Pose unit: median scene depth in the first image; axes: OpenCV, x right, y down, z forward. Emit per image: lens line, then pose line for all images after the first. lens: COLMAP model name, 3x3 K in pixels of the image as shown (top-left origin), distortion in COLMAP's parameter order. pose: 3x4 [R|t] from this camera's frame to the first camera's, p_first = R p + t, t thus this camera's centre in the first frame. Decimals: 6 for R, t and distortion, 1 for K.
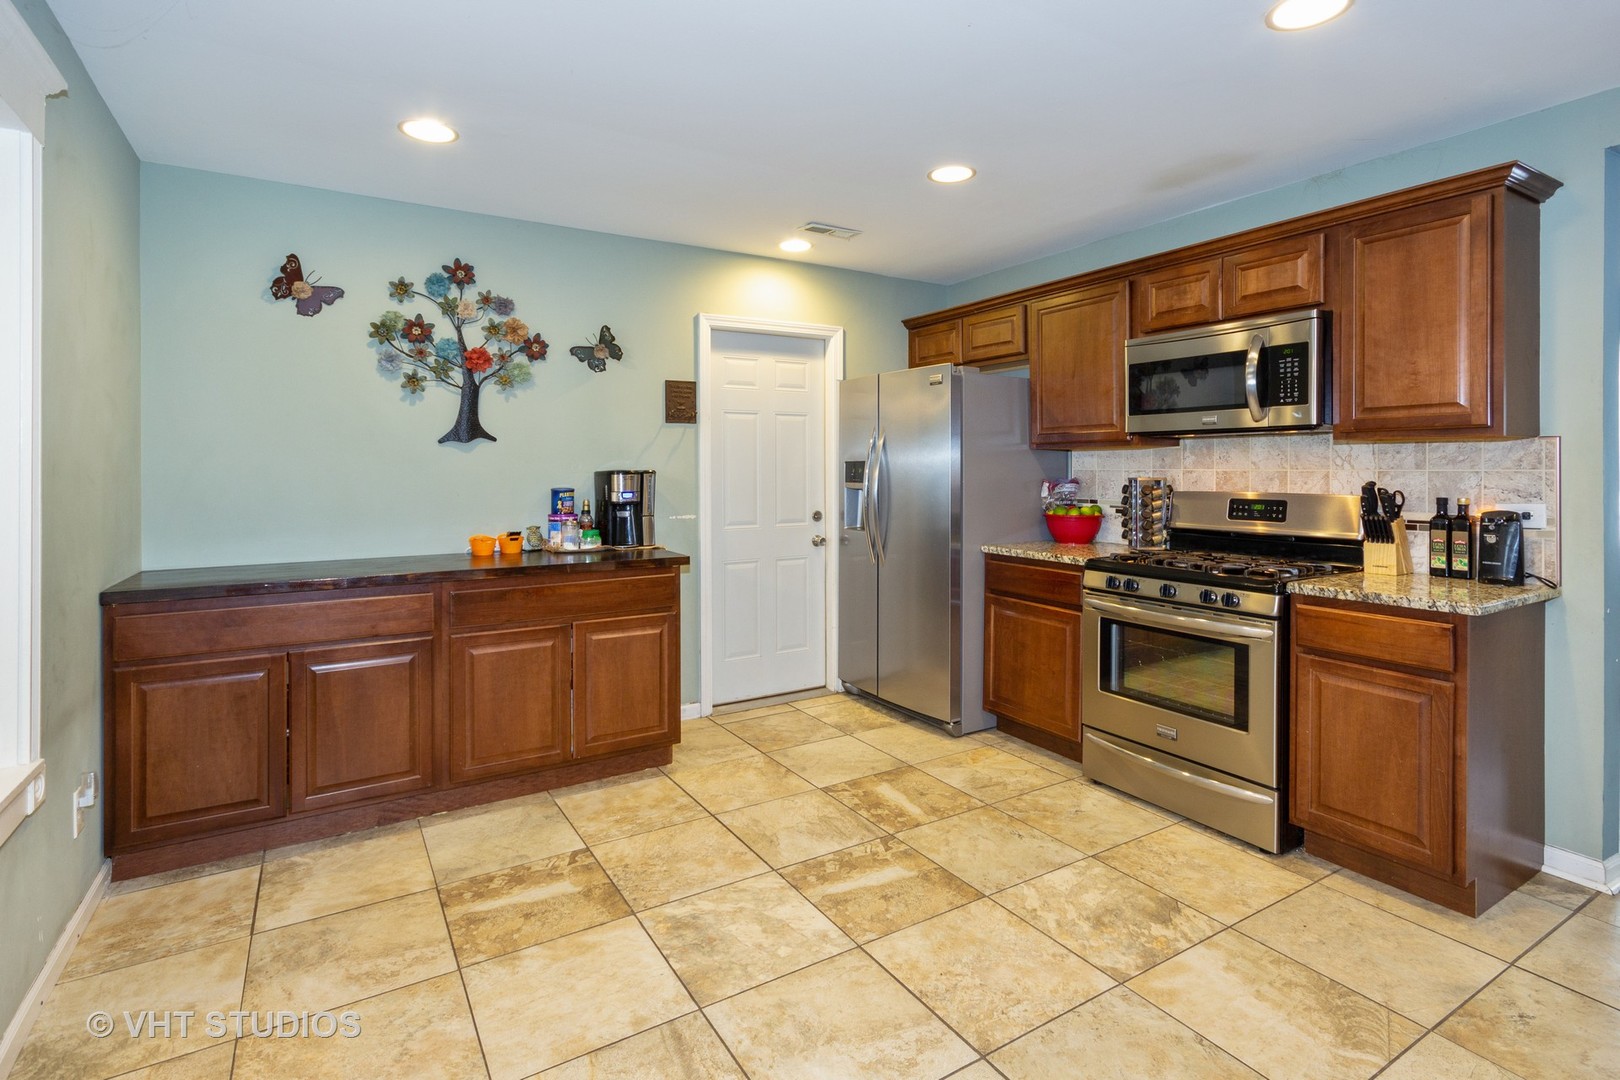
lens RADIAL K [[789.5, 0, 823.8], [0, 789.5, 467.9], [0, 0, 1]] dist [0.001898, 0.001500]
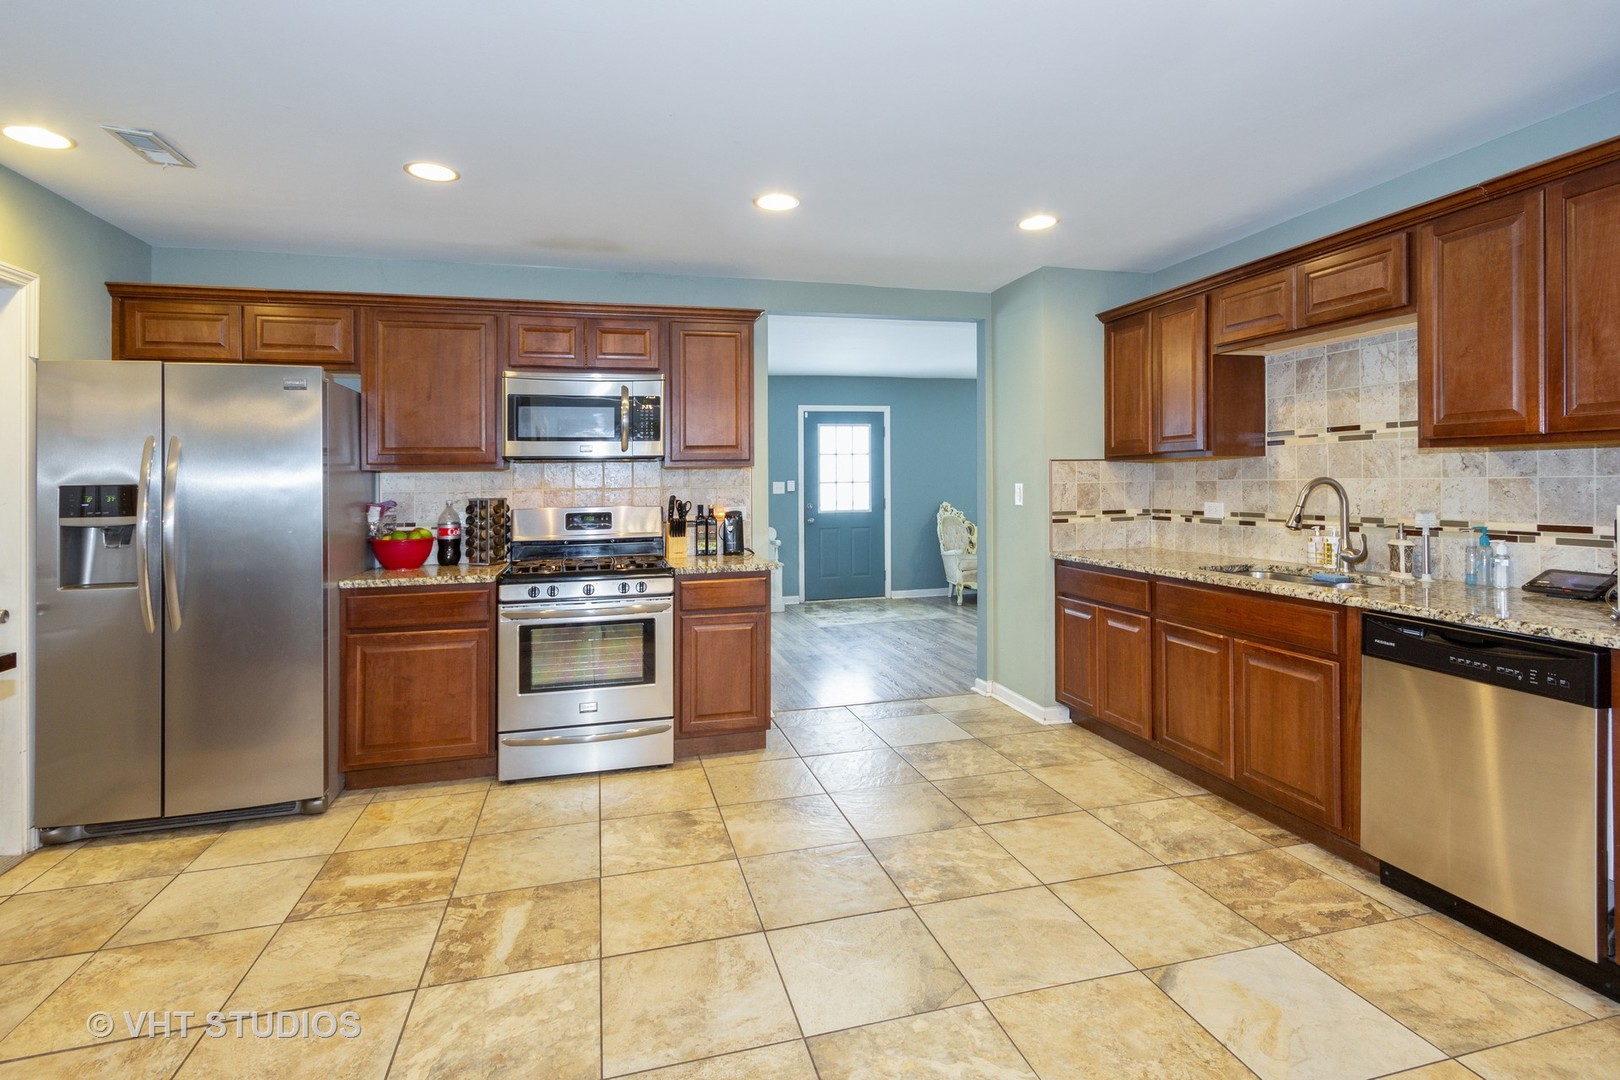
lens RADIAL K [[789.5, 0, 832.2], [0, 789.5, 478.9], [0, 0, 1]] dist [0.001898, 0.001500]
pose [[0.268113, 0.001661, 0.963386, -0.645555], [0.013714, 0.999891, -0.005541, -0.001538], [-0.963290, 0.014697, 0.268061, 0.325296]]
